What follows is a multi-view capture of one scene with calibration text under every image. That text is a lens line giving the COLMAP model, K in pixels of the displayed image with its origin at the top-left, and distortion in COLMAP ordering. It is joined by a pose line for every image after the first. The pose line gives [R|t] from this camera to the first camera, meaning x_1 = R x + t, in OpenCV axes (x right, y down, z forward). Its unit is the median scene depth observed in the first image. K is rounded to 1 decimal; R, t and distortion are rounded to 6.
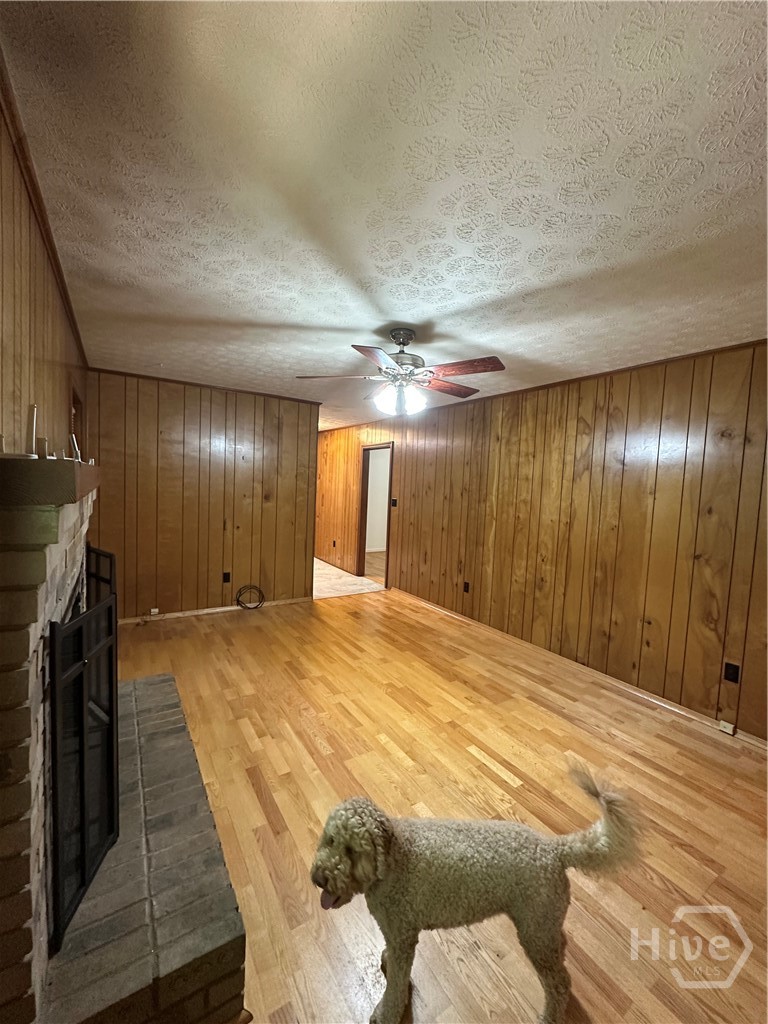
lens RADIAL K [[408.0, 0, 383.3], [0, 408.0, 511.8], [0, 0, 1]] dist [-0.005064, 0.001300]
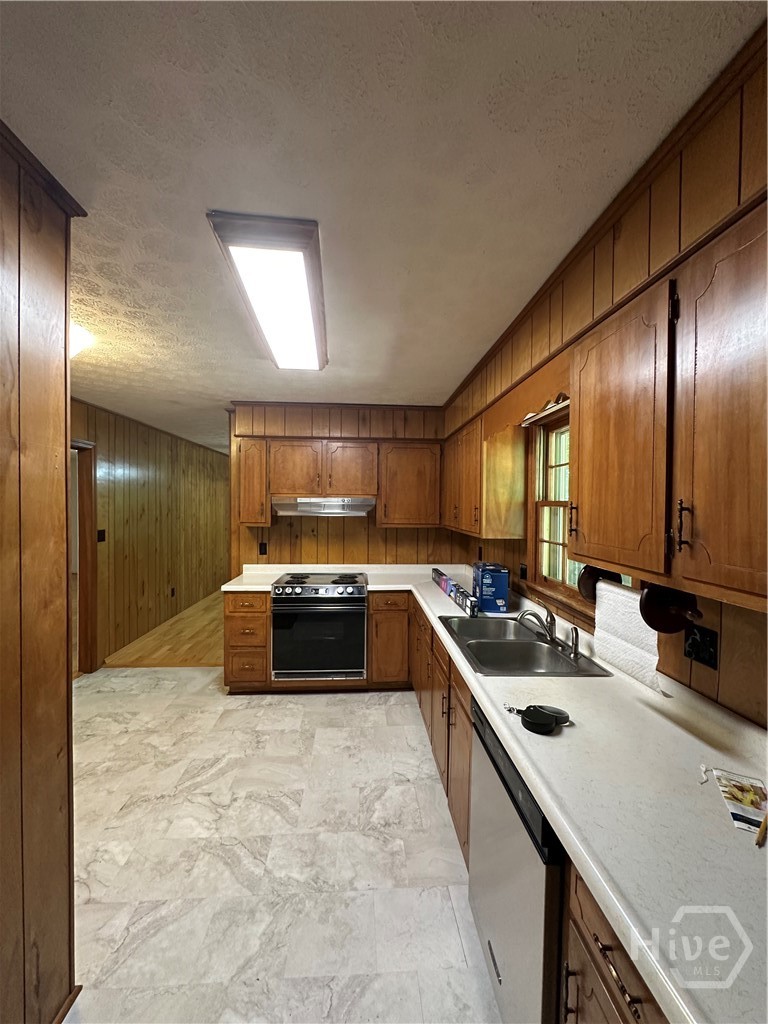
lens RADIAL K [[408.0, 0, 383.3], [0, 408.0, 511.8], [0, 0, 1]] dist [-0.005064, 0.001300]
pose [[-0.868113, -0.059748, 0.492758, -1.108659], [-0.014518, 0.995361, 0.095113, -0.208122], [-0.496155, 0.075415, -0.864953, 2.115824]]
